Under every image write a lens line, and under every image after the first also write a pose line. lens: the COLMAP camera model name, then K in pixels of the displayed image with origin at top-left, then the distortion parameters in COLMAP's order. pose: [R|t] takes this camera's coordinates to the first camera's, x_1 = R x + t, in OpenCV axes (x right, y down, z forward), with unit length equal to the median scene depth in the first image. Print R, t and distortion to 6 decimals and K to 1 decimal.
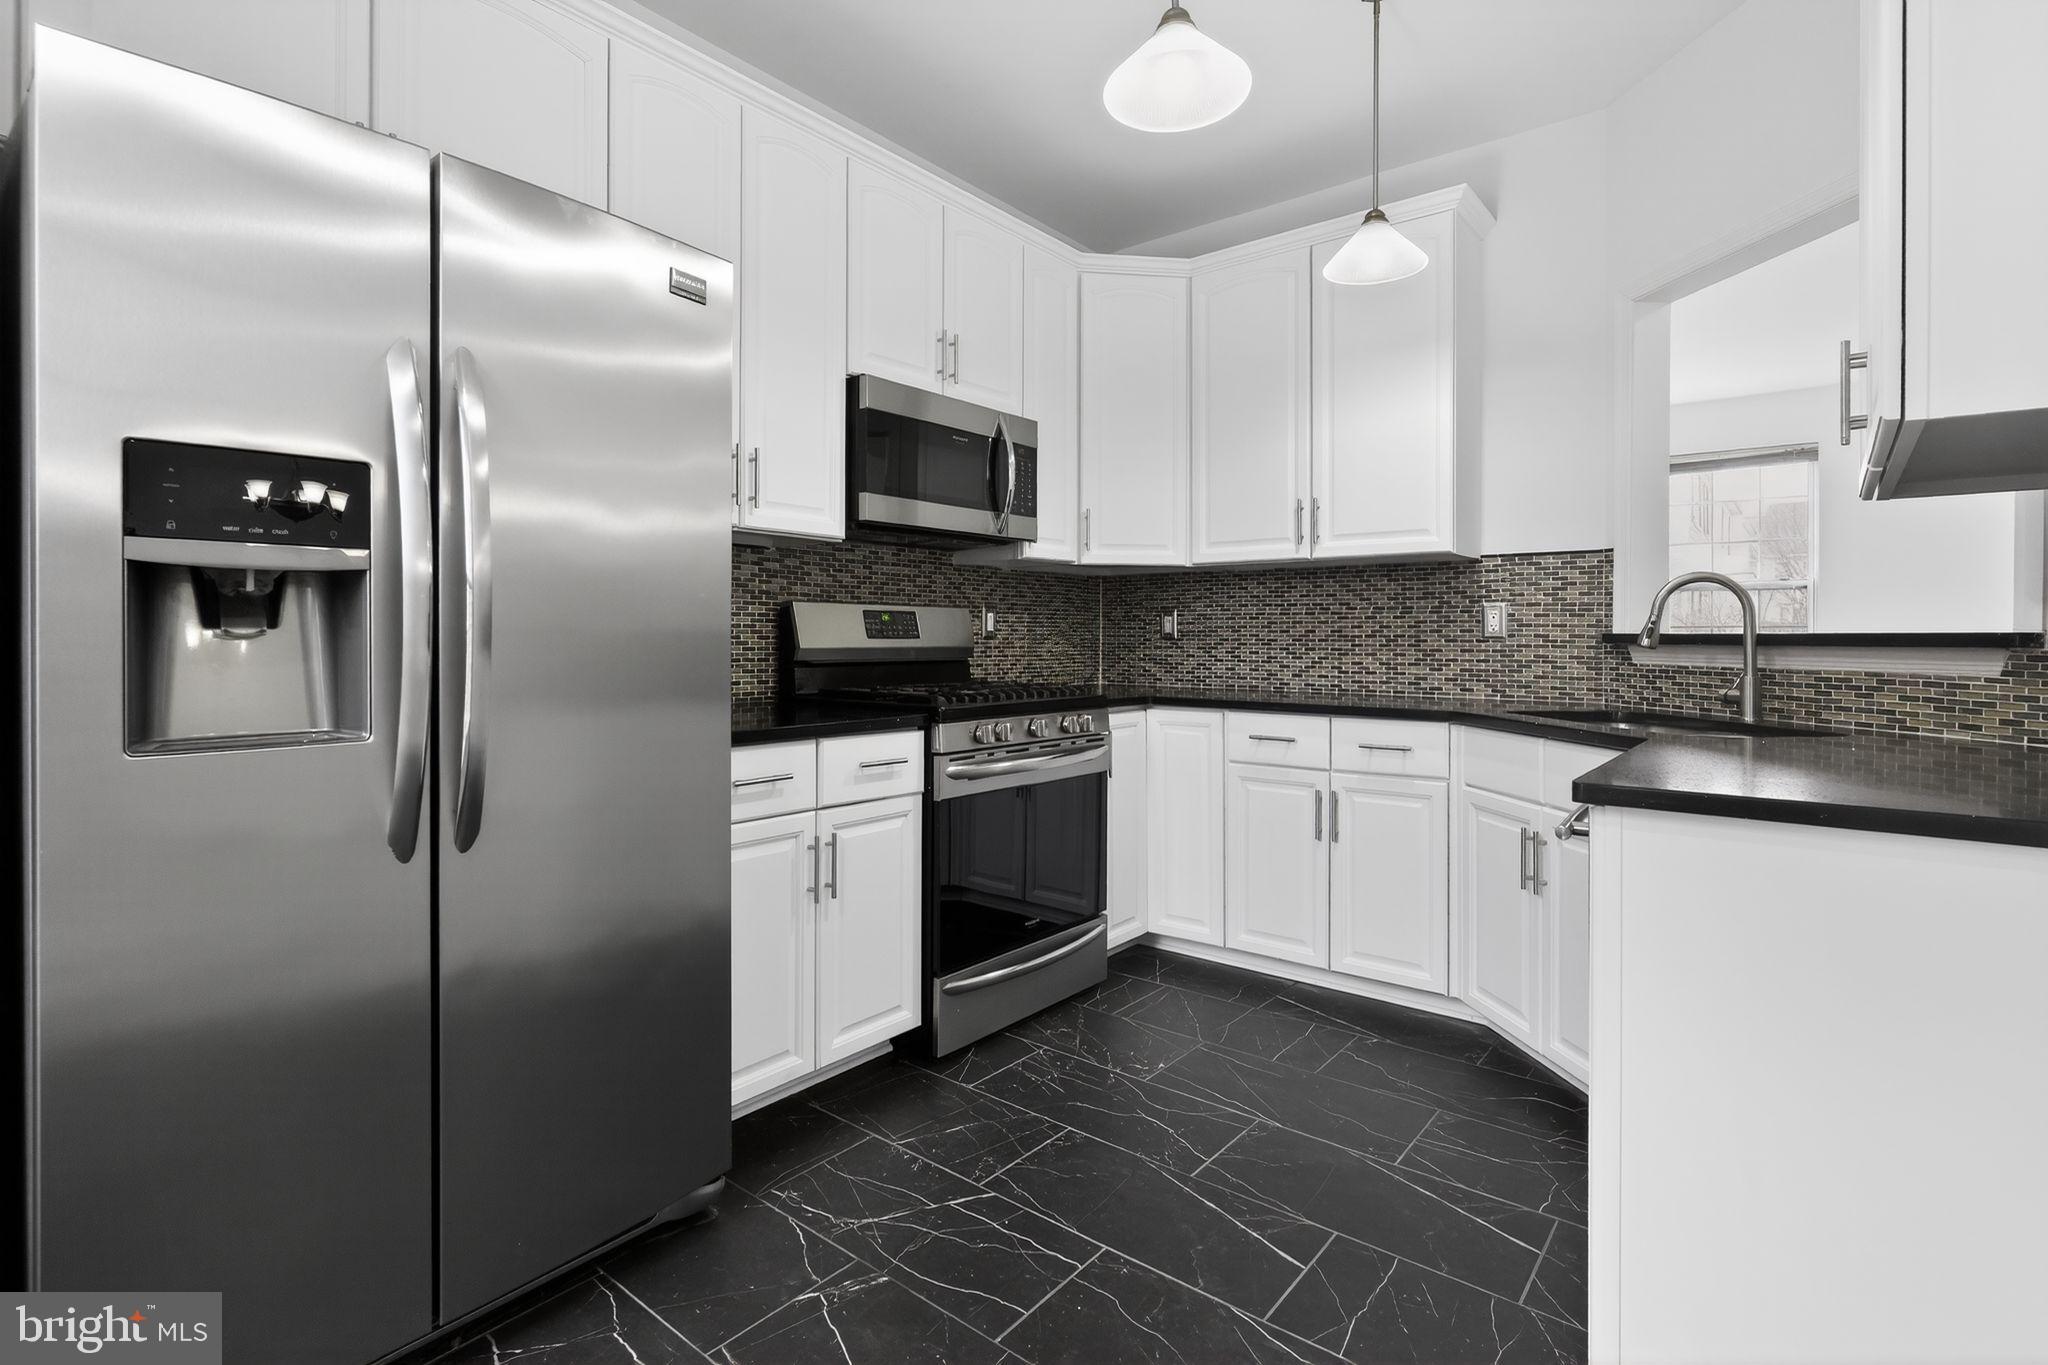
lens RADIAL K [[976.7, 0, 1023.2], [0, 976.7, 666.1], [0, 0, 1]] dist [0.000226, 0.000956]
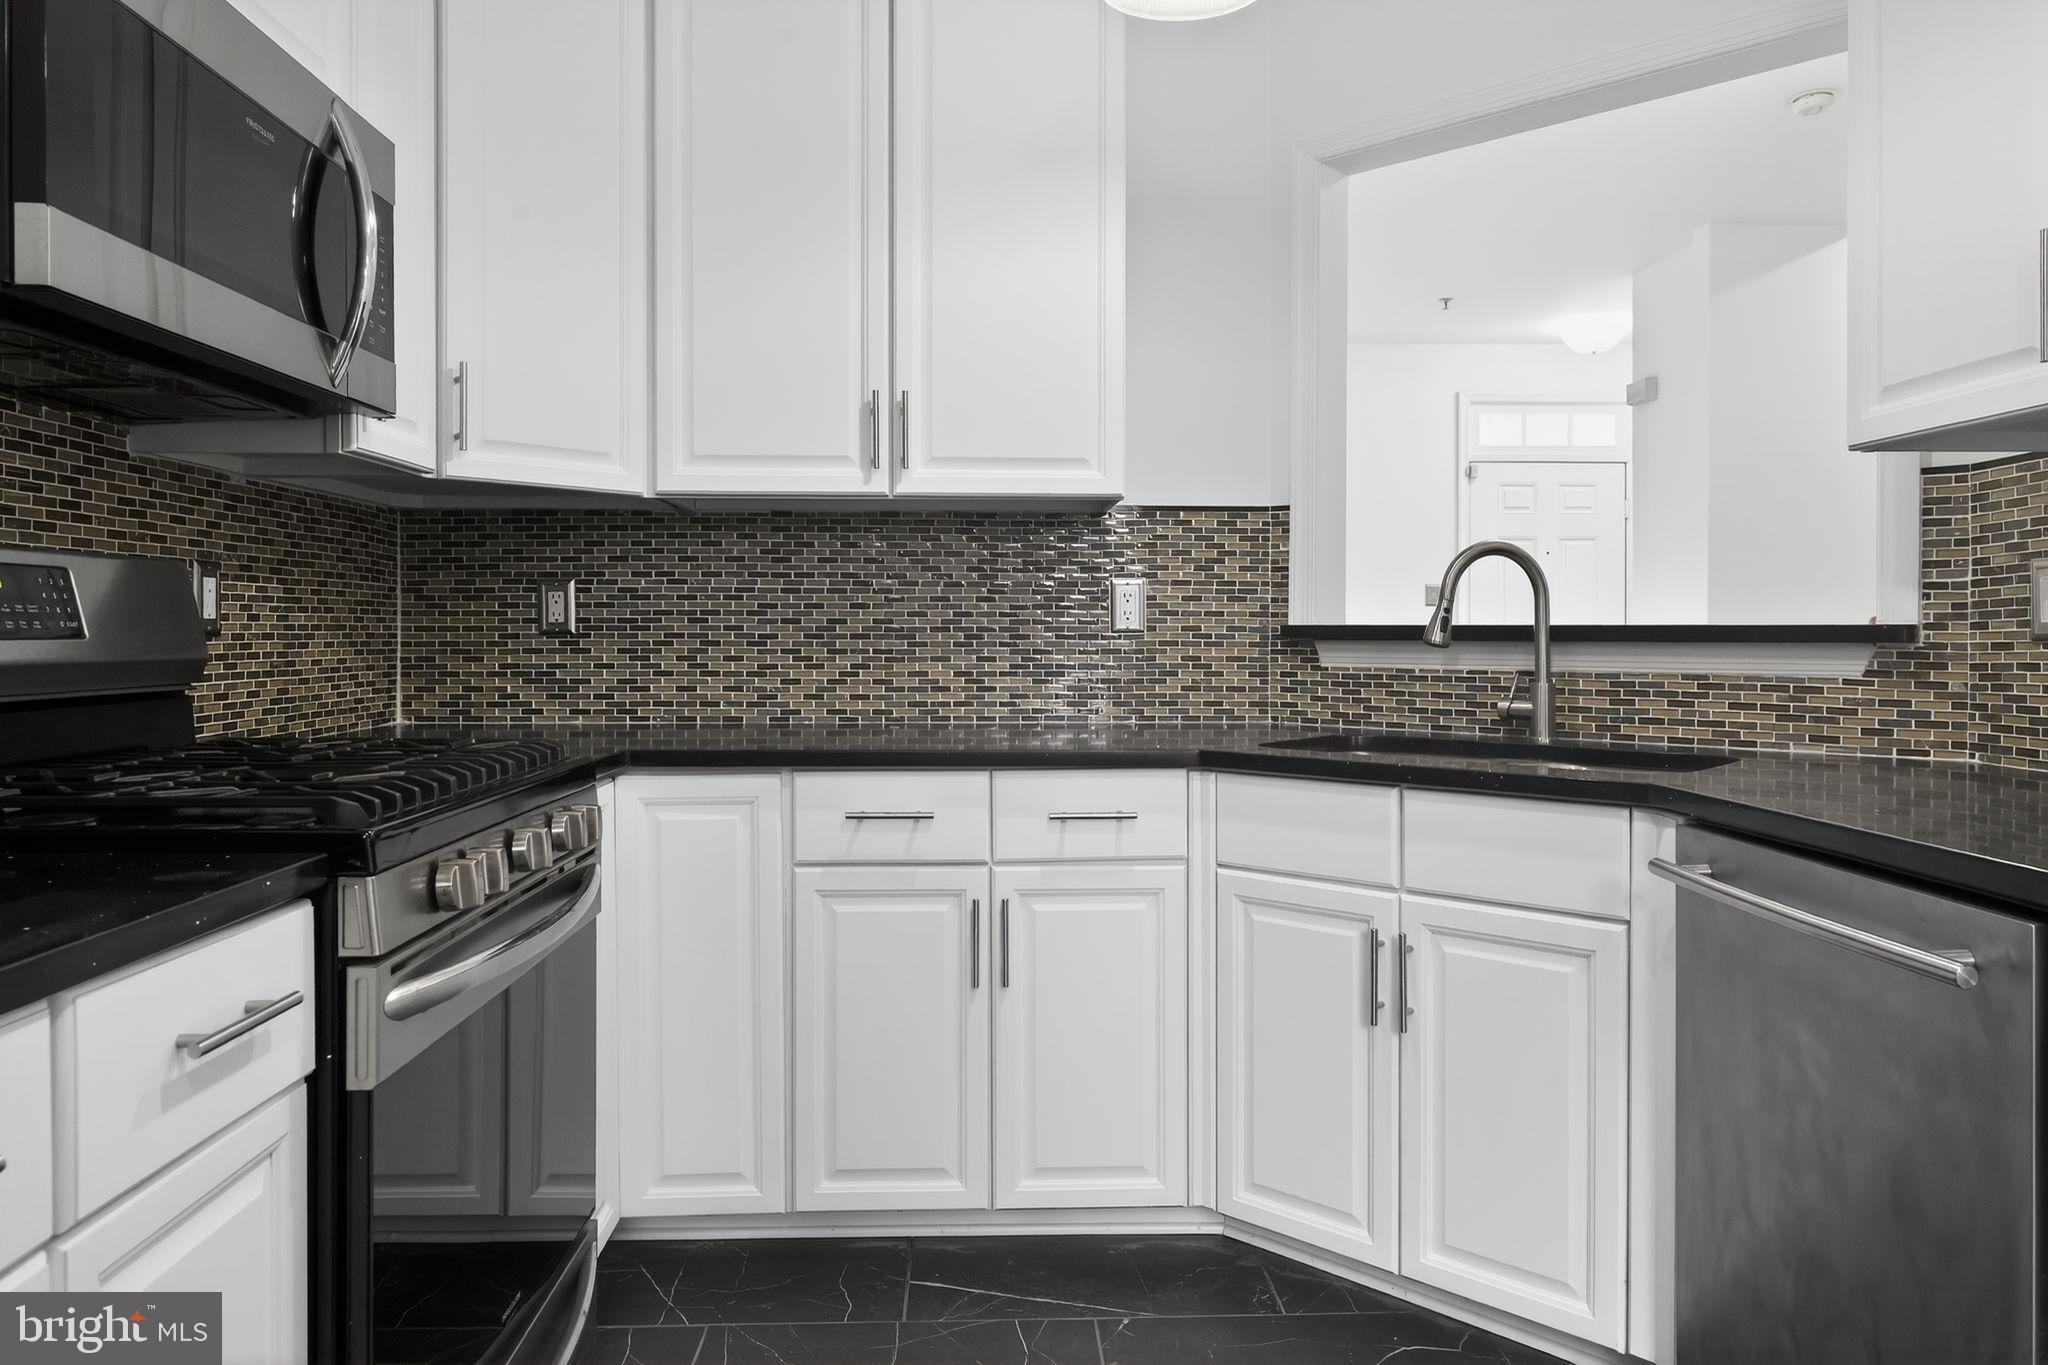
lens RADIAL K [[1347.6, 0, 1027.7], [0, 1347.6, 659.9], [0, 0, 1]] dist [0.000302, 0.002125]
pose [[0.752324, -0.017092, 0.658572, -0.182477], [0.021273, 0.999772, 0.001645, -0.013081], [-0.658450, 0.012772, 0.752516, 0.372813]]
